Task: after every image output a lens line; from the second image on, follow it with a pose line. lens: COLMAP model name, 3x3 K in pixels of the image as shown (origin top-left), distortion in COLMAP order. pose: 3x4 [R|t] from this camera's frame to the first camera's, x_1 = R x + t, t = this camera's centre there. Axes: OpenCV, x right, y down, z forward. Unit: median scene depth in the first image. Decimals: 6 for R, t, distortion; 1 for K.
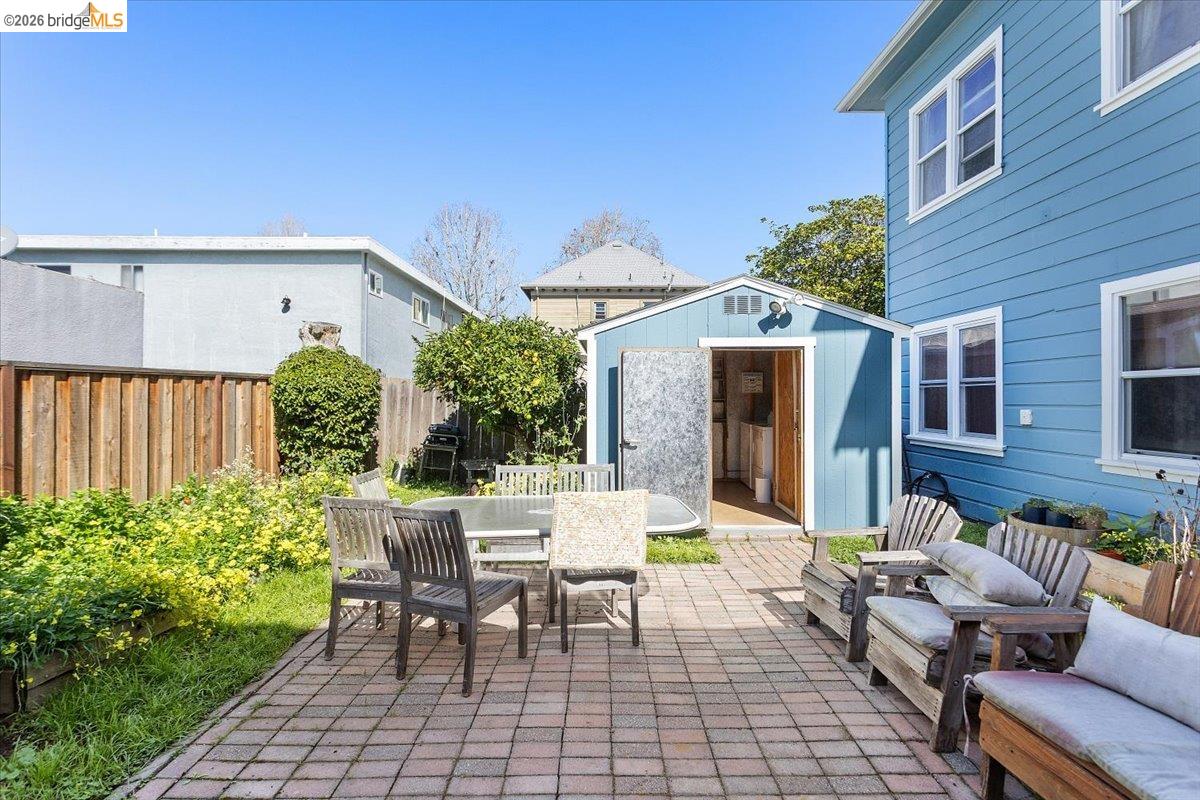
lens RADIAL K [[571.9, 0, 604.3], [0, 571.9, 398.1], [0, 0, 1]] dist [0.002422, 0.000975]
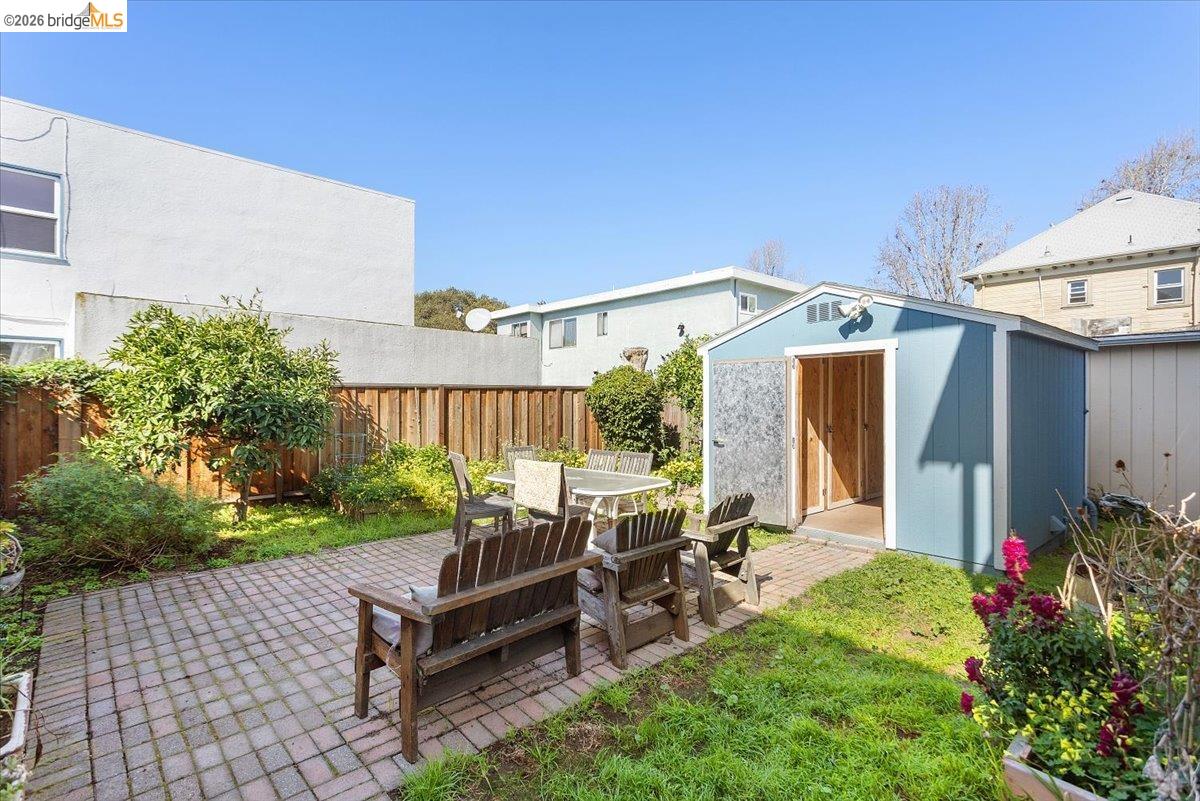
lens RADIAL K [[571.9, 0, 604.3], [0, 571.9, 398.6], [0, 0, 1]] dist [0.002422, 0.000975]
pose [[0.670007, -0.001252, -0.742353, 0.625255], [-0.004556, 0.999973, -0.005798, -0.002257], [0.742340, 0.007267, 0.669984, 0.030089]]
